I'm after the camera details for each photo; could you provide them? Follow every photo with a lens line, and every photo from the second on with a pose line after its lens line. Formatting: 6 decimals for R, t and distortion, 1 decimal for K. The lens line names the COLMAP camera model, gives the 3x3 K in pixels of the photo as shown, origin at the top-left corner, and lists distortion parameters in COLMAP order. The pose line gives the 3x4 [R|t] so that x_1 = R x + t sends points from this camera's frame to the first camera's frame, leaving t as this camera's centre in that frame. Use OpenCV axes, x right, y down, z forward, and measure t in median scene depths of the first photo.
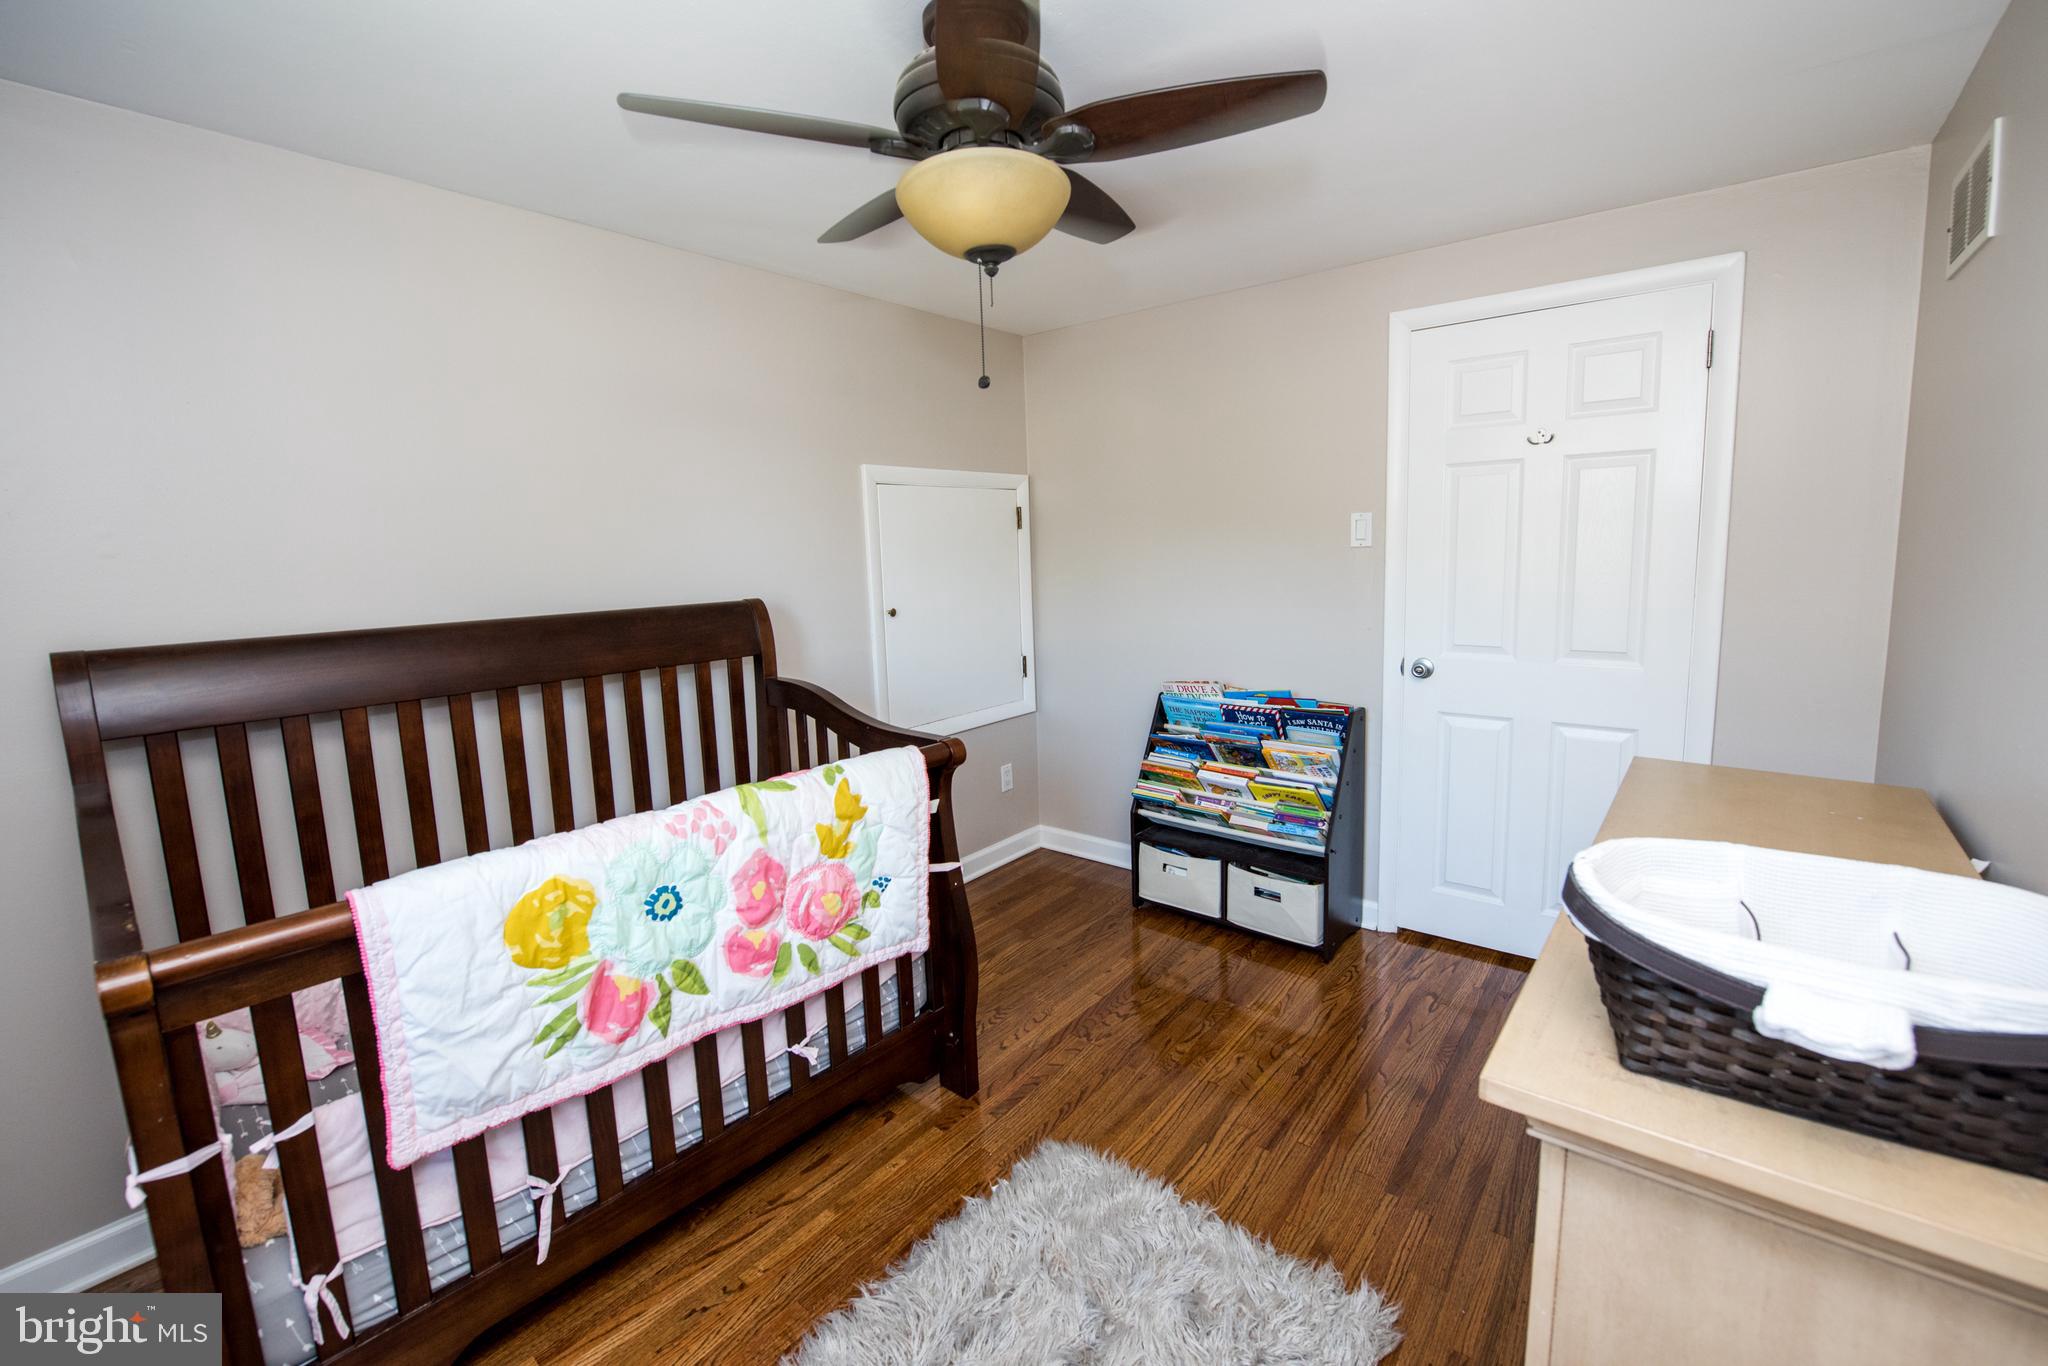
lens RADIAL K [[863.3, 0, 1019.3], [0, 863.3, 658.9], [0, 0, 1]] dist [-0.012608, -0.000380]
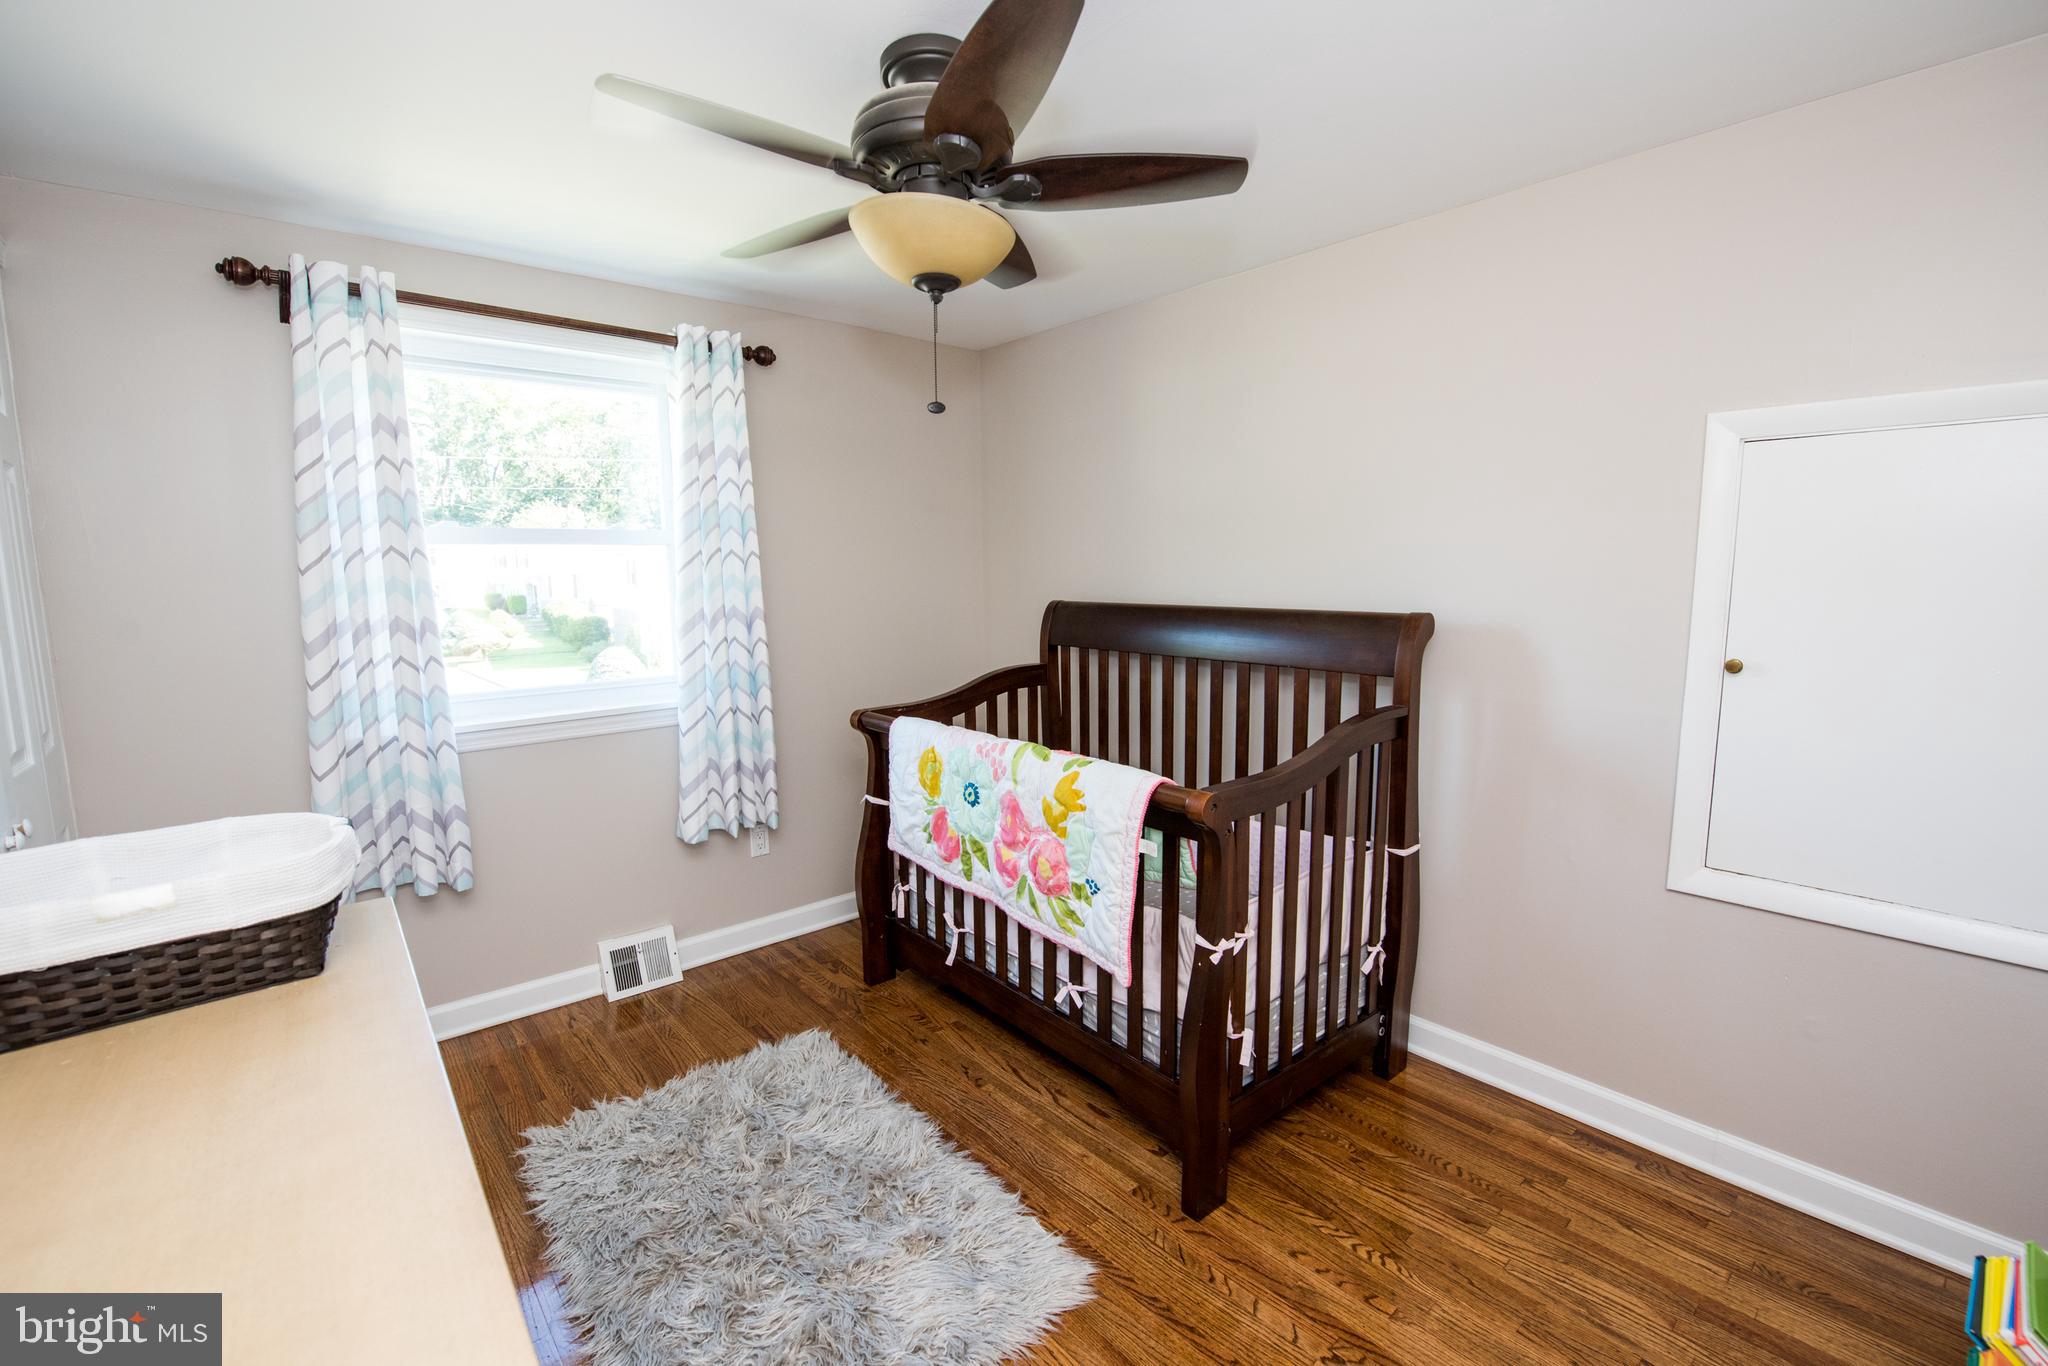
lens RADIAL K [[876.2, 0, 1024.0], [0, 876.2, 683.0], [0, 0, 1]] dist [-0.004445, -0.000466]
pose [[-0.168873, 0.160684, -0.972452, 0.921204], [-0.114860, 0.976692, 0.181331, -0.174064], [0.978922, 0.142318, -0.146481, 1.148175]]
